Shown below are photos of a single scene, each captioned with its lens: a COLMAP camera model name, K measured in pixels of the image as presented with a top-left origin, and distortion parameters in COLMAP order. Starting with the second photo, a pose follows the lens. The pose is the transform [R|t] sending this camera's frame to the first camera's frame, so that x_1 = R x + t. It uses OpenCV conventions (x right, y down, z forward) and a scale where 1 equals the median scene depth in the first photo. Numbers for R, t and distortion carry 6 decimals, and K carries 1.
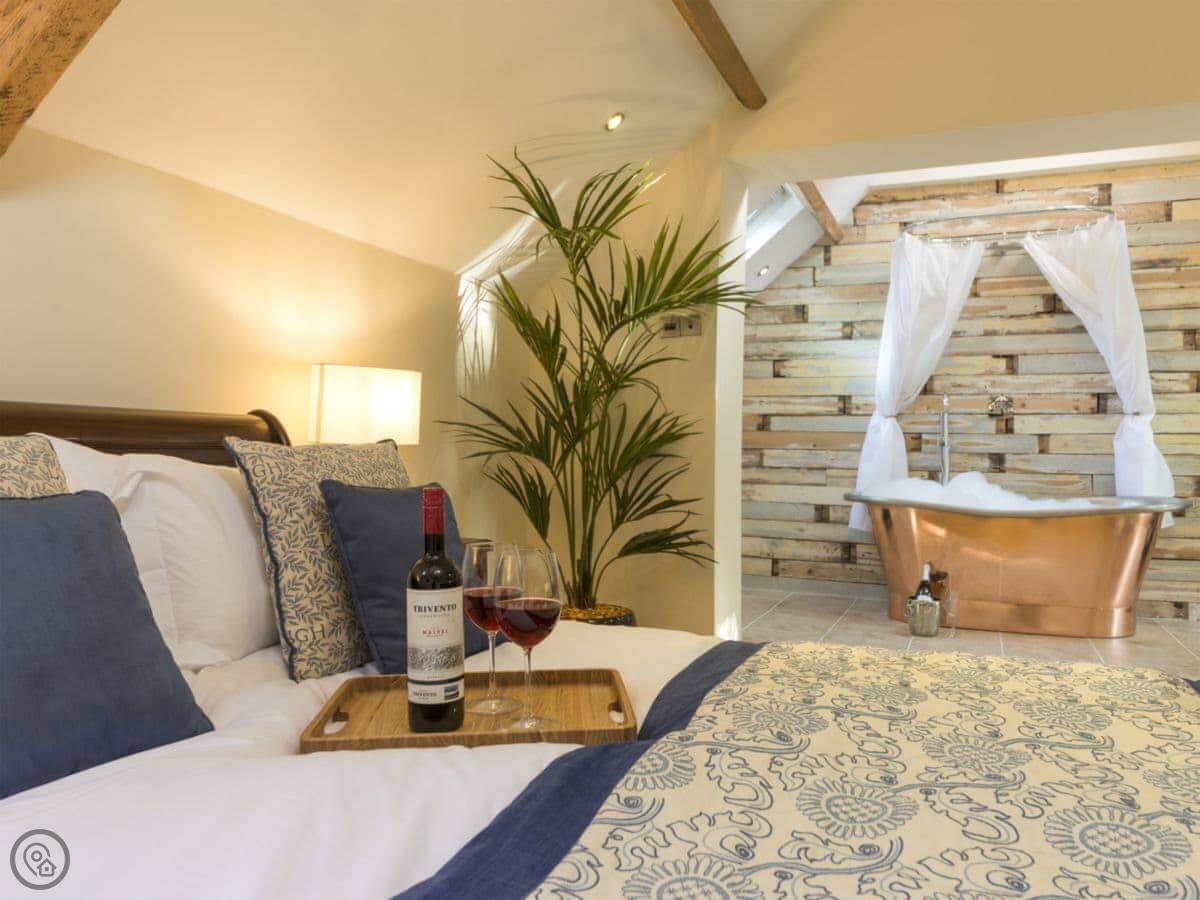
lens RADIAL K [[884.7, 0, 618.6], [0, 884.7, 441.2], [0, 0, 1]] dist [0.000794, -0.007605]
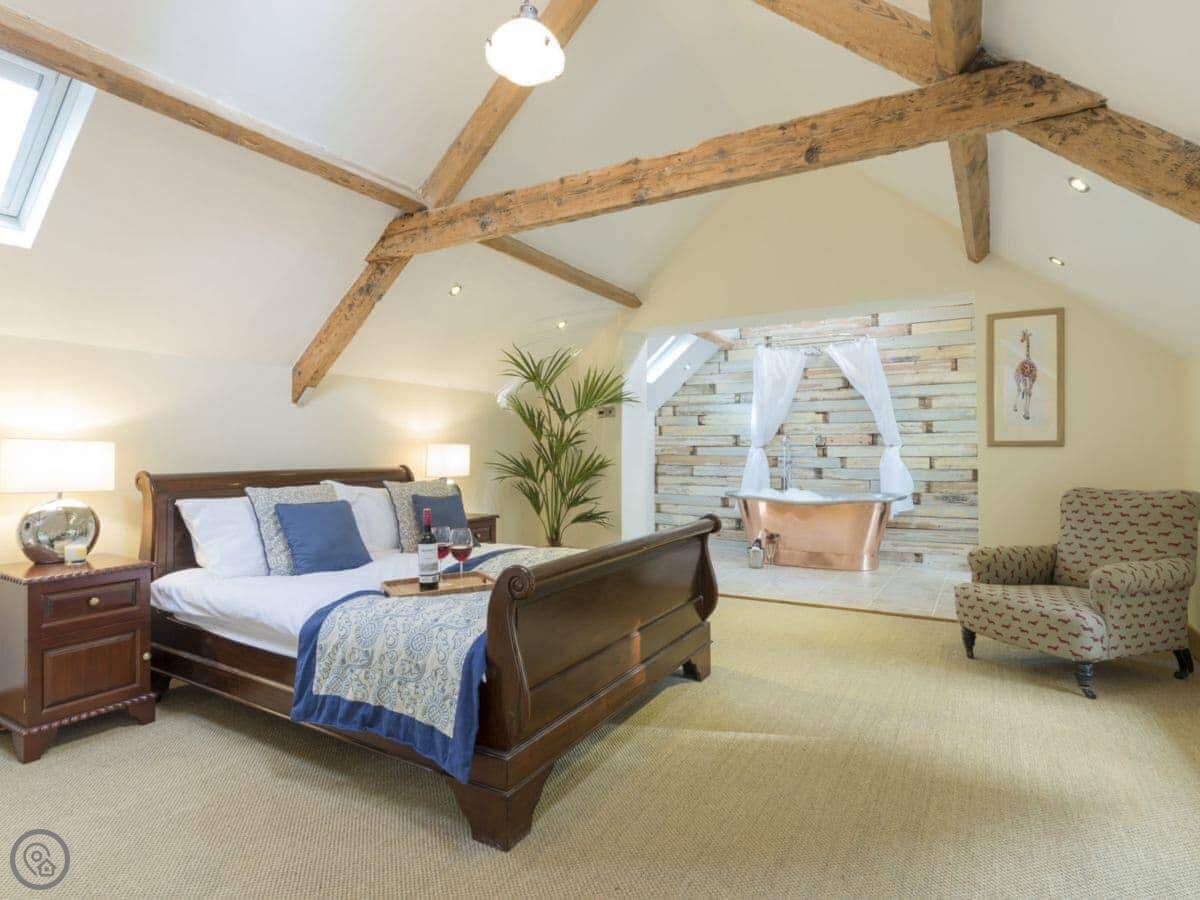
lens RADIAL K [[656.7, 0, 592.3], [0, 656.7, 446.8], [0, 0, 1]] dist [-0.002293, -0.002372]
pose [[0.983883, -0.014380, -0.178233, 0.220969], [0.014909, 0.999888, 0.001627, -0.037485], [0.178189, -0.004258, 0.983987, -0.364216]]
